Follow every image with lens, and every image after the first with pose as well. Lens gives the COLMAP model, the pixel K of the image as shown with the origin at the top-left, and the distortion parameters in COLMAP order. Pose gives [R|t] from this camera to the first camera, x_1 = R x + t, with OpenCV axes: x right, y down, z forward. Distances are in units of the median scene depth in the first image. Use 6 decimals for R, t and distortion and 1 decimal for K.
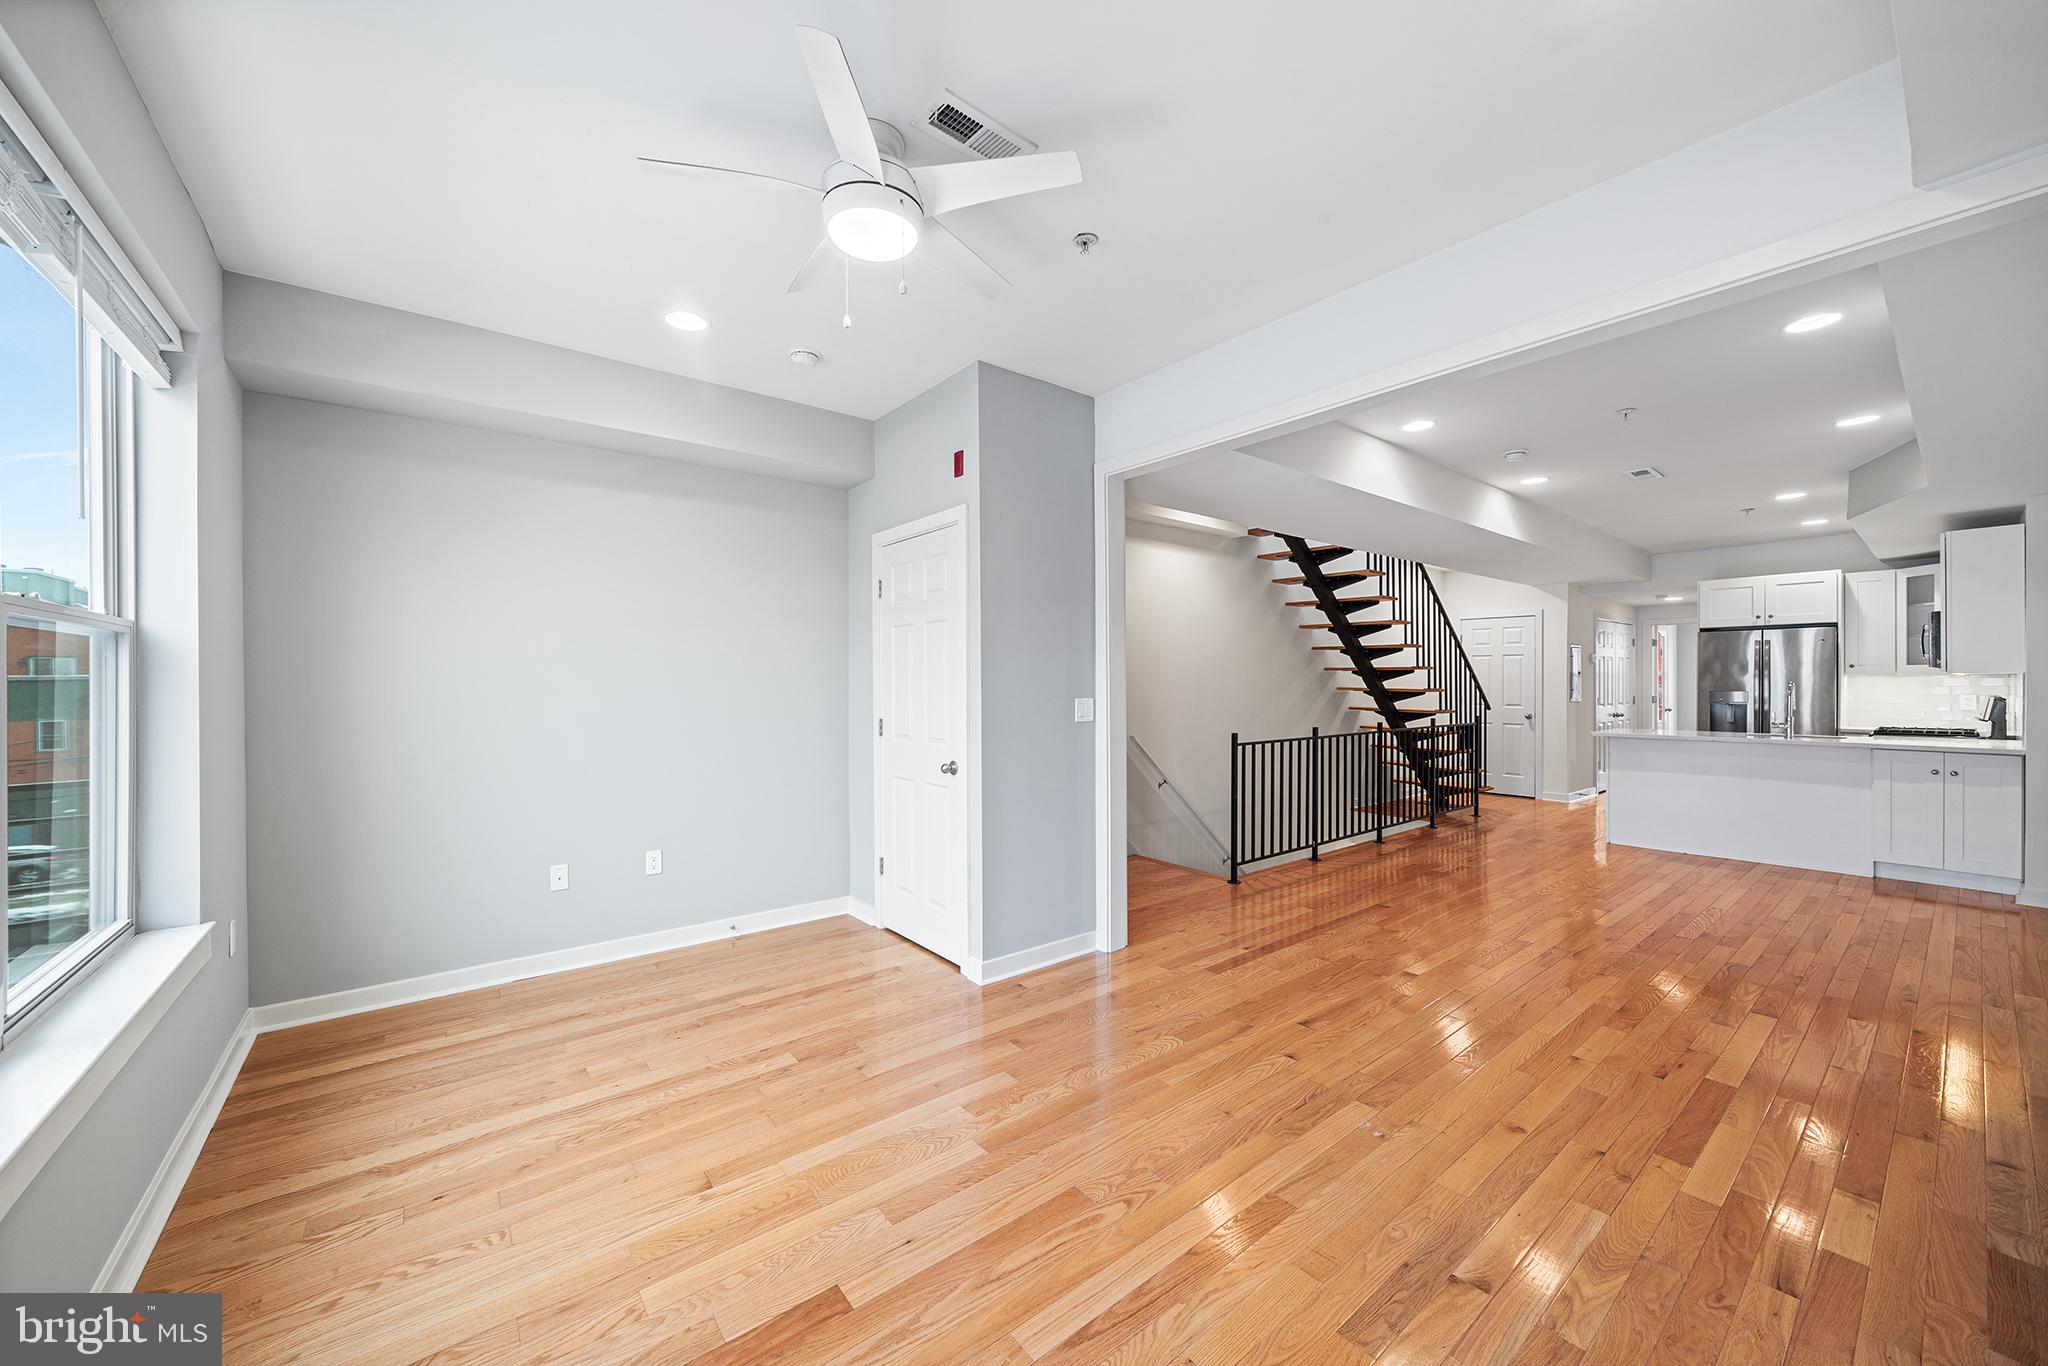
lens RADIAL K [[757.5, 0, 1020.0], [0, 757.5, 685.7], [0, 0, 1]] dist [-0.001211, -0.000268]
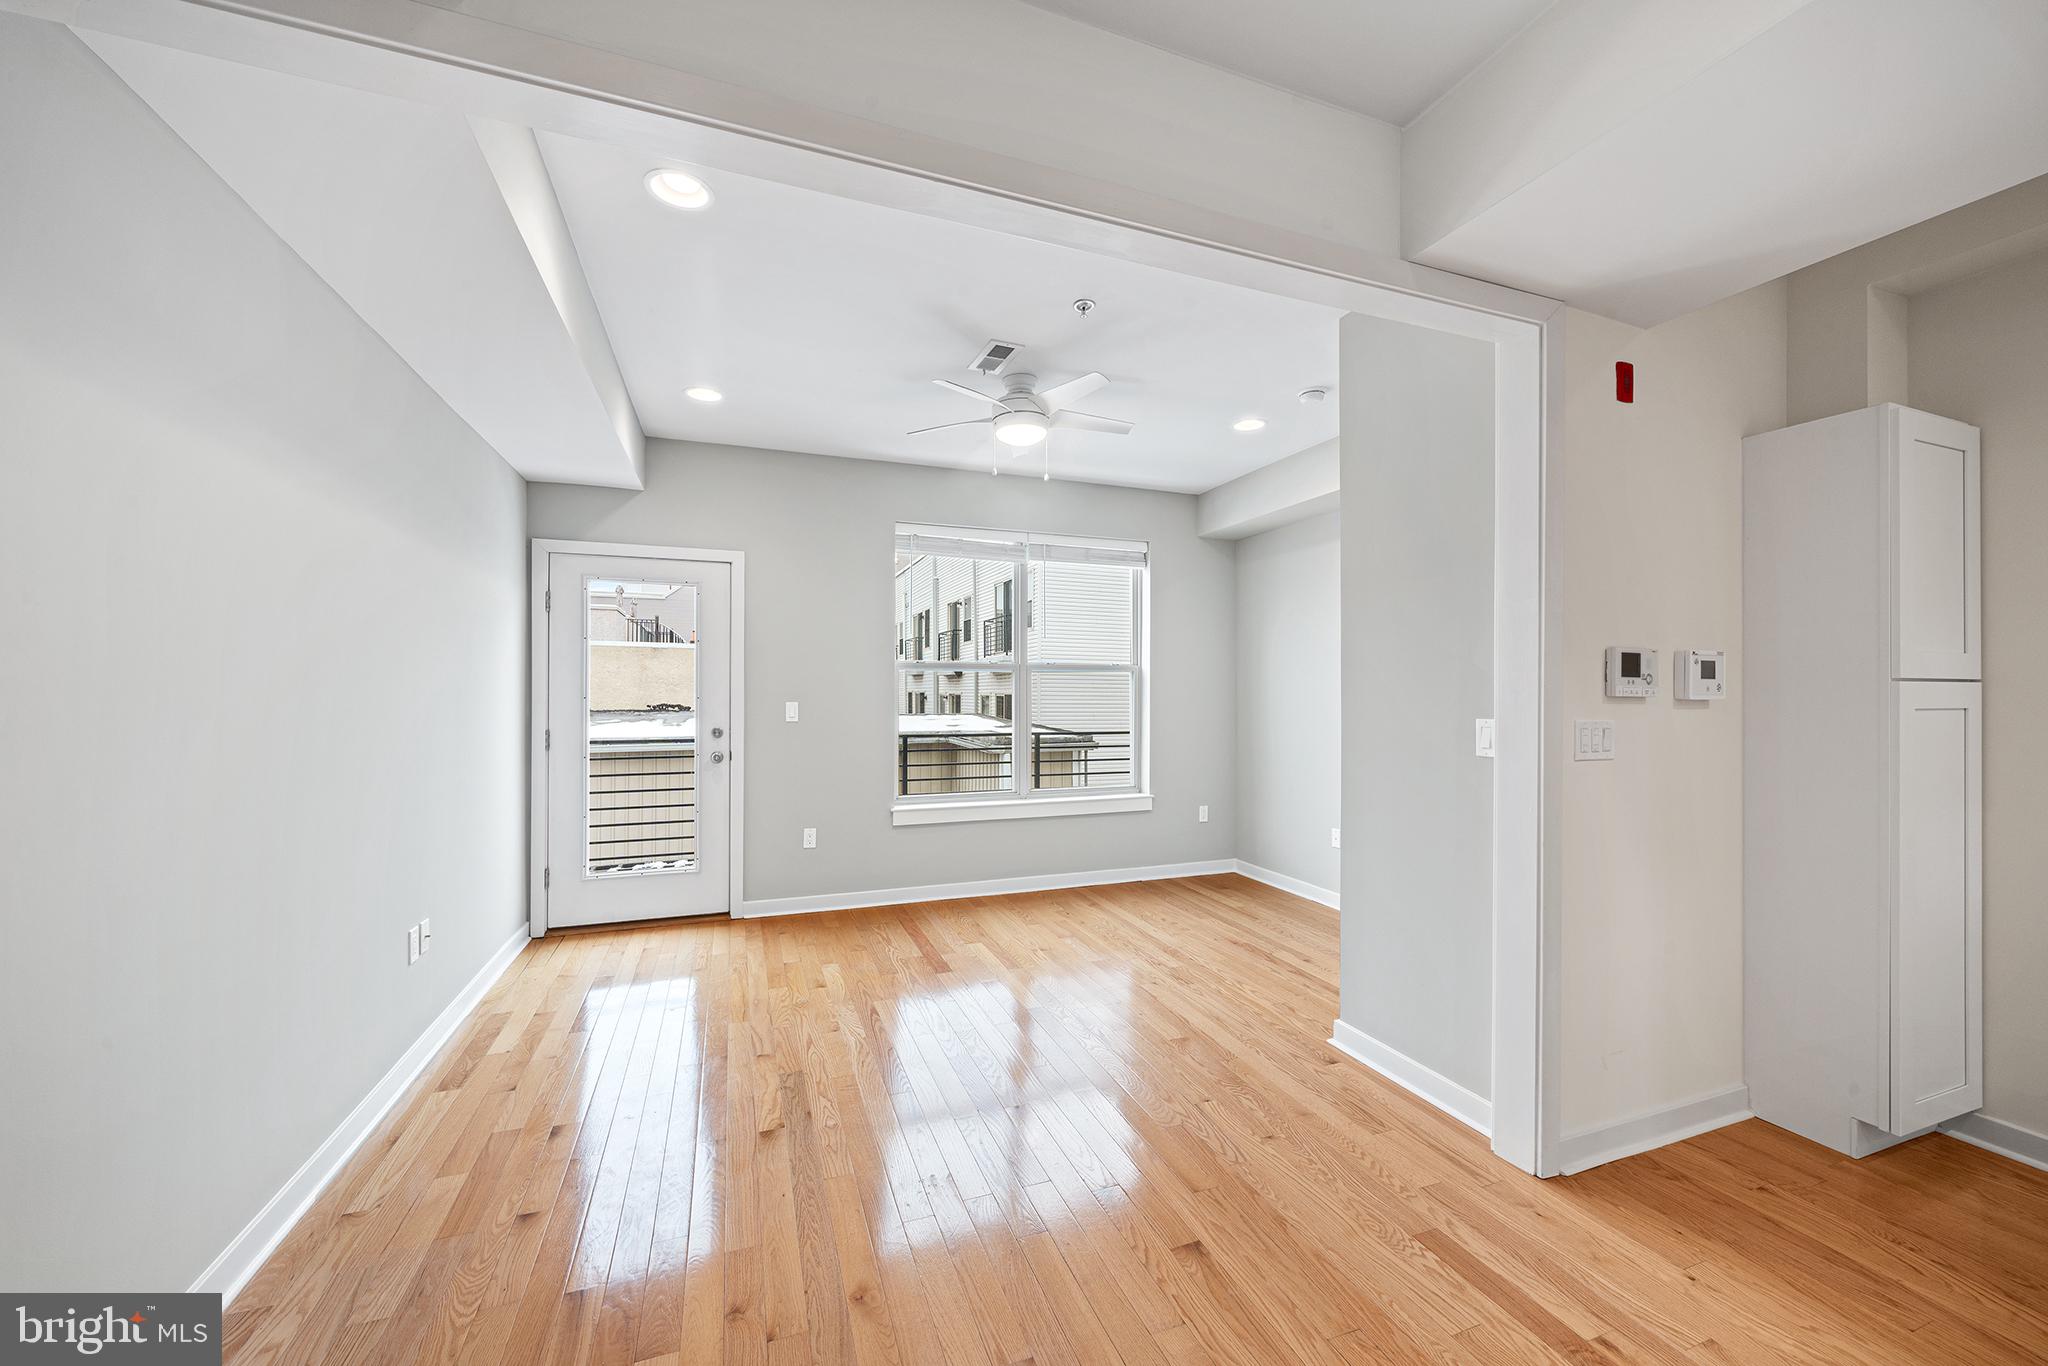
lens RADIAL K [[774.4, 0, 1021.3], [0, 774.4, 687.2], [0, 0, 1]] dist [-0.001497, -0.000301]
pose [[-0.309123, -0.004117, -0.951013, 0.525920], [-0.006653, 0.999976, -0.002166, -0.003642], [0.950999, 0.005658, -0.309143, 0.545221]]
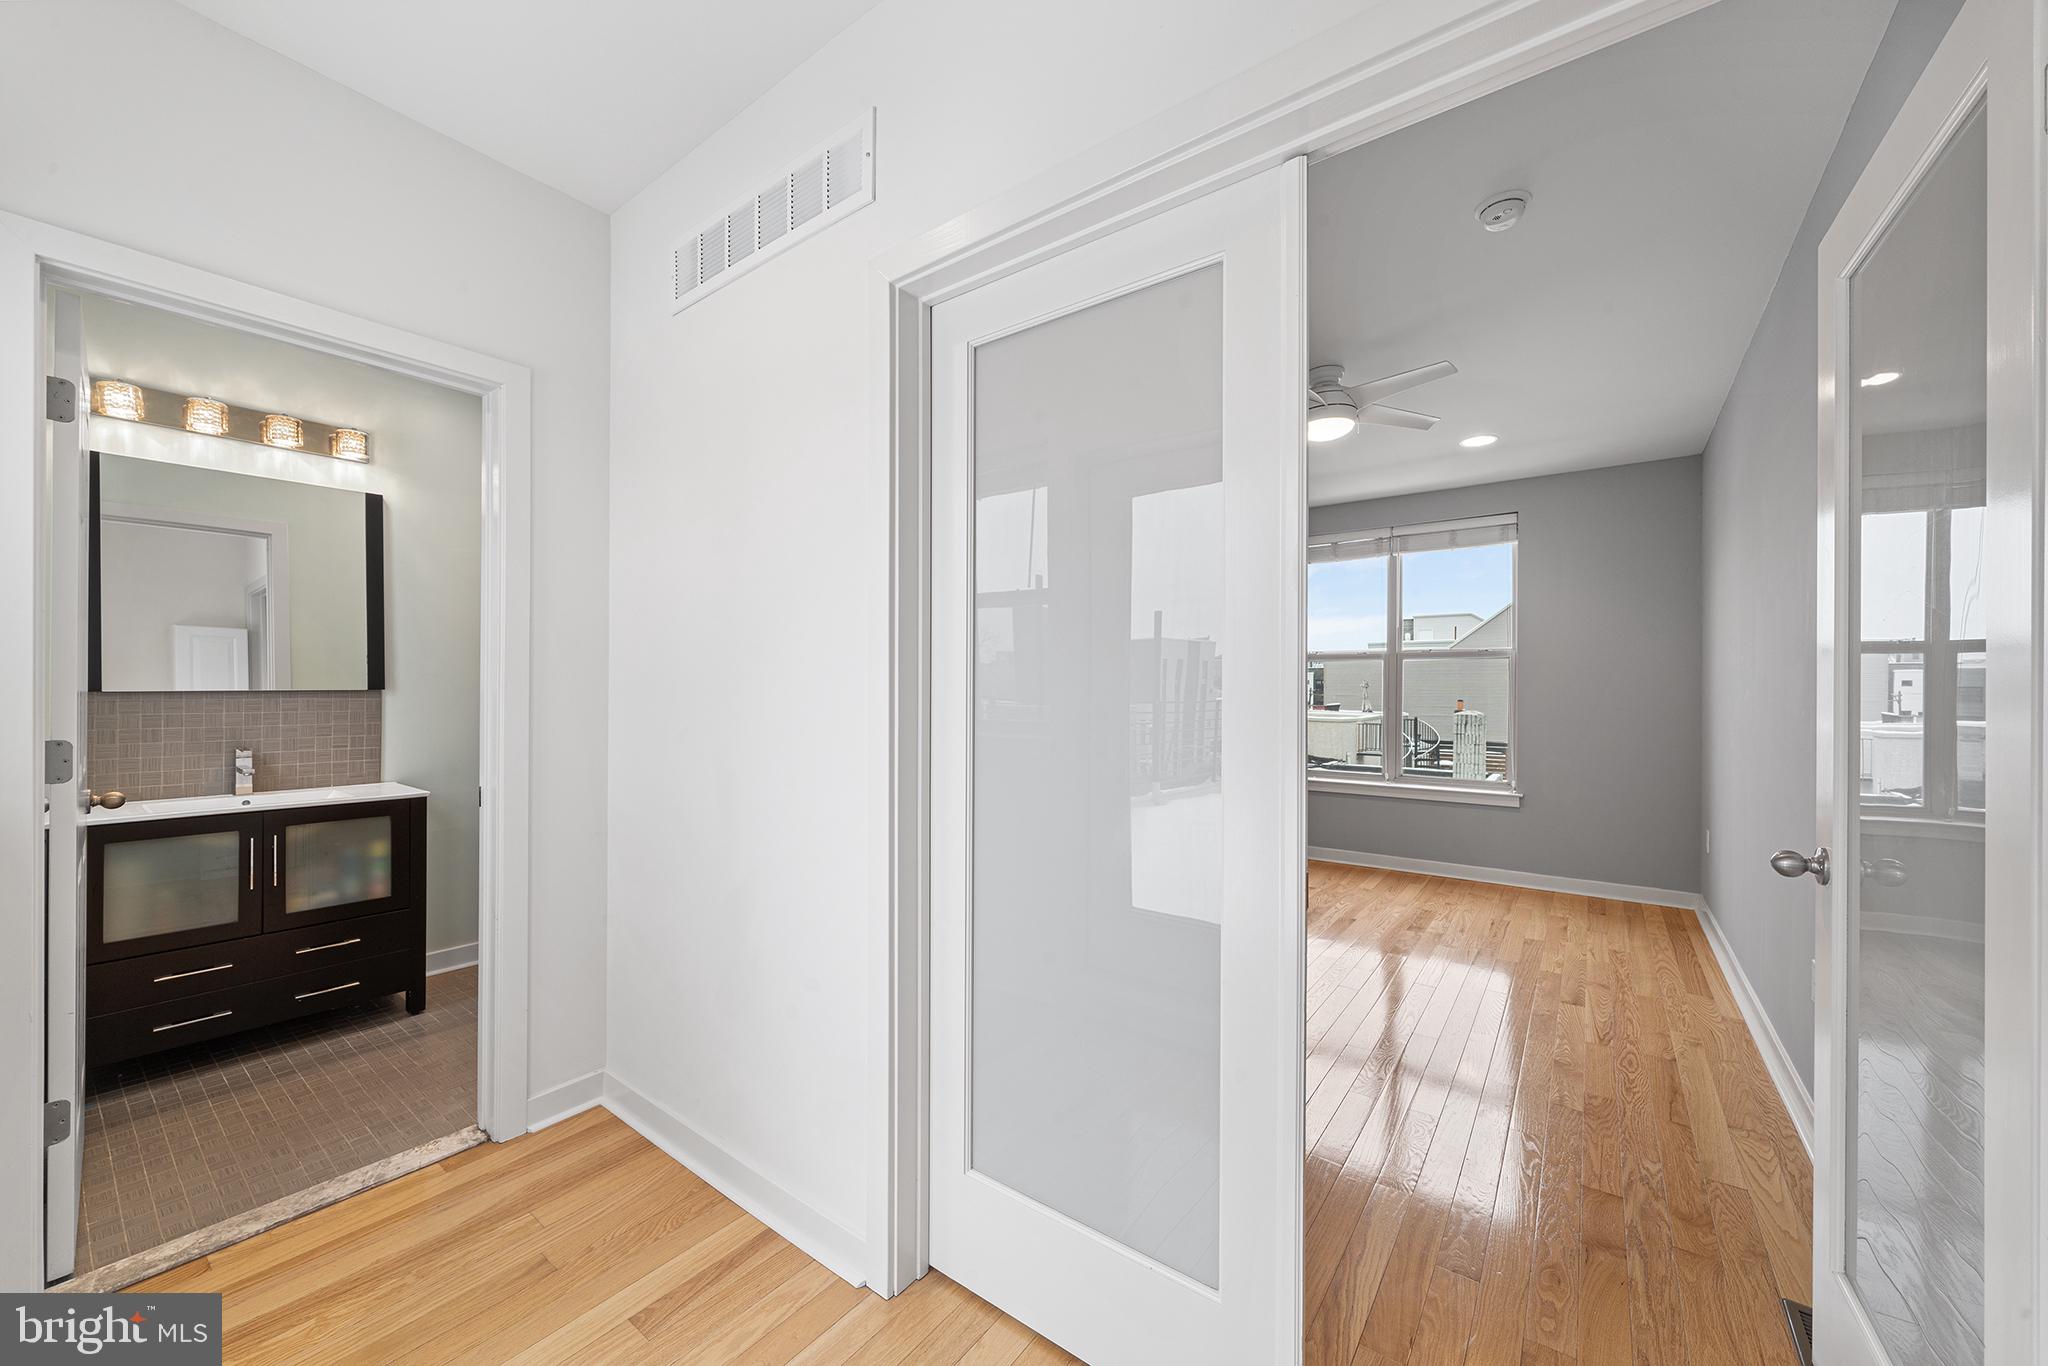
lens RADIAL K [[757.5, 0, 1020.0], [0, 757.5, 685.7], [0, 0, 1]] dist [-0.001211, -0.000268]
pose [[-0.967246, -0.002021, -0.253833, 0.333798], [-0.002656, 0.999994, 0.002159, 0.007268], [0.253828, 0.002763, -0.967246, 1.055839]]
